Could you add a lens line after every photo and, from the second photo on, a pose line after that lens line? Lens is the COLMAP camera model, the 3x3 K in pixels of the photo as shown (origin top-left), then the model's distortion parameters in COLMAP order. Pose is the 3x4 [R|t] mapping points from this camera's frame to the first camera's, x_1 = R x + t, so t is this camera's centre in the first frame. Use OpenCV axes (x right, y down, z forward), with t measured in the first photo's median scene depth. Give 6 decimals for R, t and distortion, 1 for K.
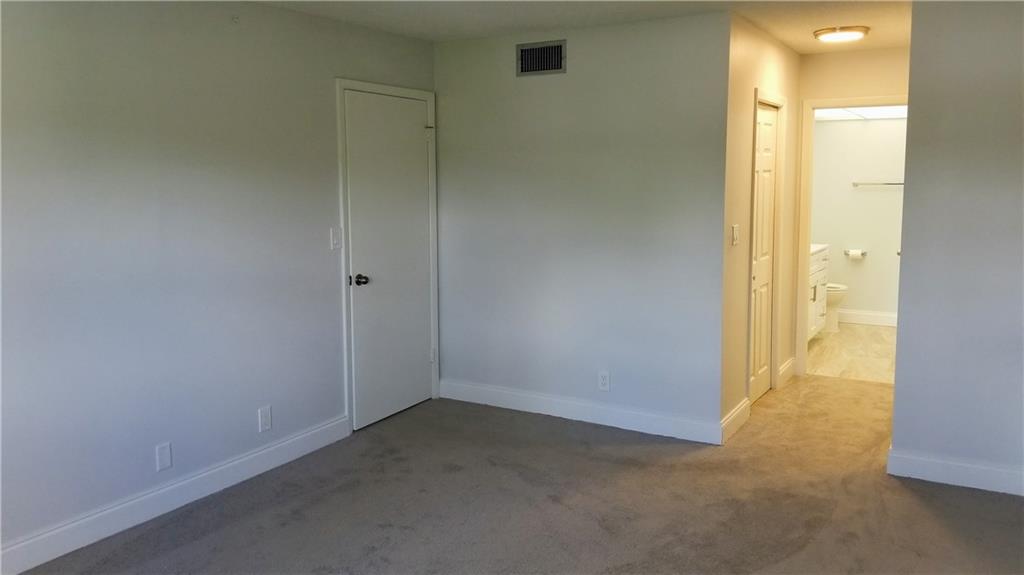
lens RADIAL K [[831.4, 0, 490.7], [0, 831.4, 268.5], [0, 0, 1]] dist [0.114928, -0.240368]
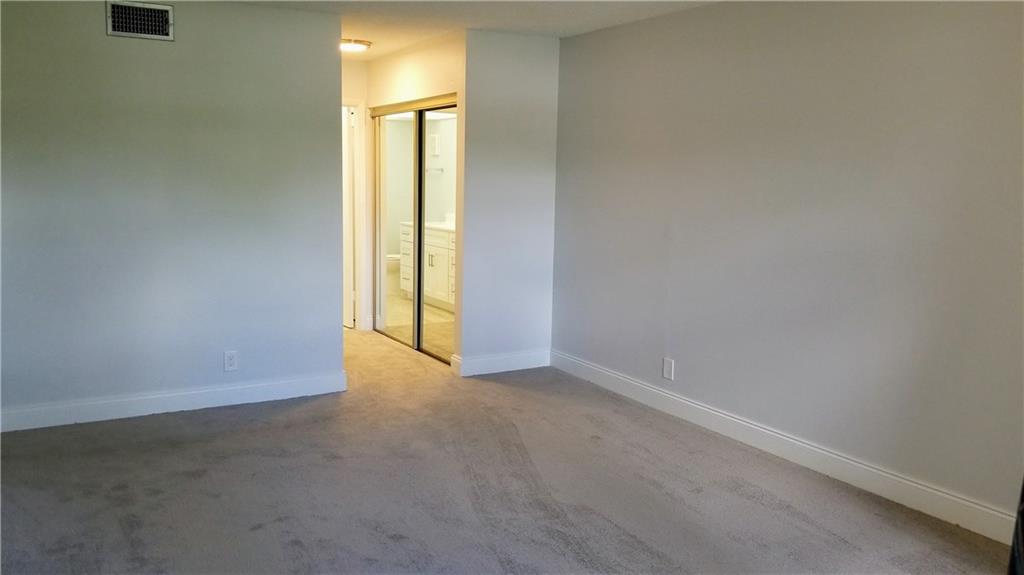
lens RADIAL K [[831.4, 0, 490.7], [0, 831.4, 268.5], [0, 0, 1]] dist [0.114928, -0.240368]
pose [[0.480843, -0.083434, 0.872828, -0.624676], [0.088902, 0.994971, 0.046133, 0.008467], [-0.872288, 0.055414, 0.485843, 0.263964]]
